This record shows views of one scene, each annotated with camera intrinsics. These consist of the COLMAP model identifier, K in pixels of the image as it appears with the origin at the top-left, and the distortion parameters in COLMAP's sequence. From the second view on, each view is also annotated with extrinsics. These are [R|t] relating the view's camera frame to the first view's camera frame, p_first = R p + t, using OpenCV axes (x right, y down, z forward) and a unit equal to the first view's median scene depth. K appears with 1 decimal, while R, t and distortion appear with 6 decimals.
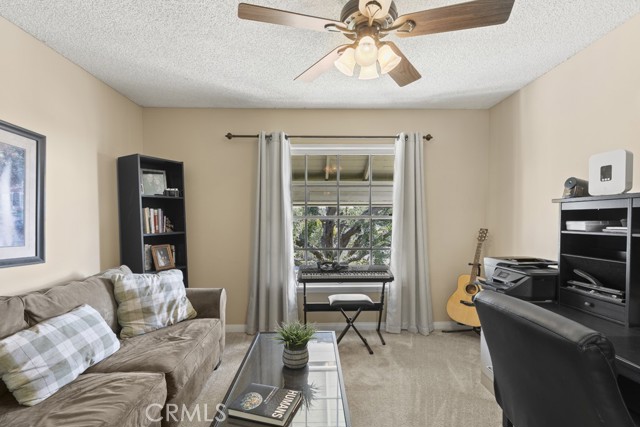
lens RADIAL K [[292.5, 0, 321.7], [0, 292.5, 227.3], [0, 0, 1]] dist [0.015357, 0.000470]
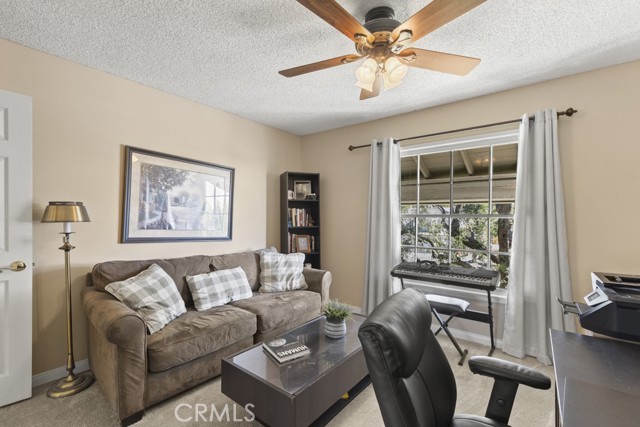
lens RADIAL K [[291.7, 0, 324.0], [0, 291.7, 215.7], [0, 0, 1]] dist [0.019390, 0.000069]
pose [[0.773986, 0.006755, -0.633167, 0.416046], [-0.025611, 0.999459, -0.020645, -0.004975], [0.632685, 0.032194, 0.773740, 0.004236]]
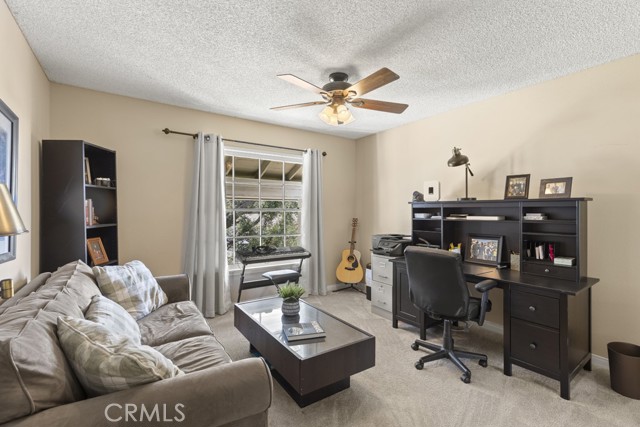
lens RADIAL K [[286.9, 0, 320.9], [0, 286.9, 209.7], [0, 0, 1]] dist [0.004613, 0.000108]
pose [[0.839298, 0.009053, 0.543596, -0.463156], [0.009270, 0.999478, -0.030957, 0.005018], [-0.543592, 0.031021, 0.838776, -0.163290]]
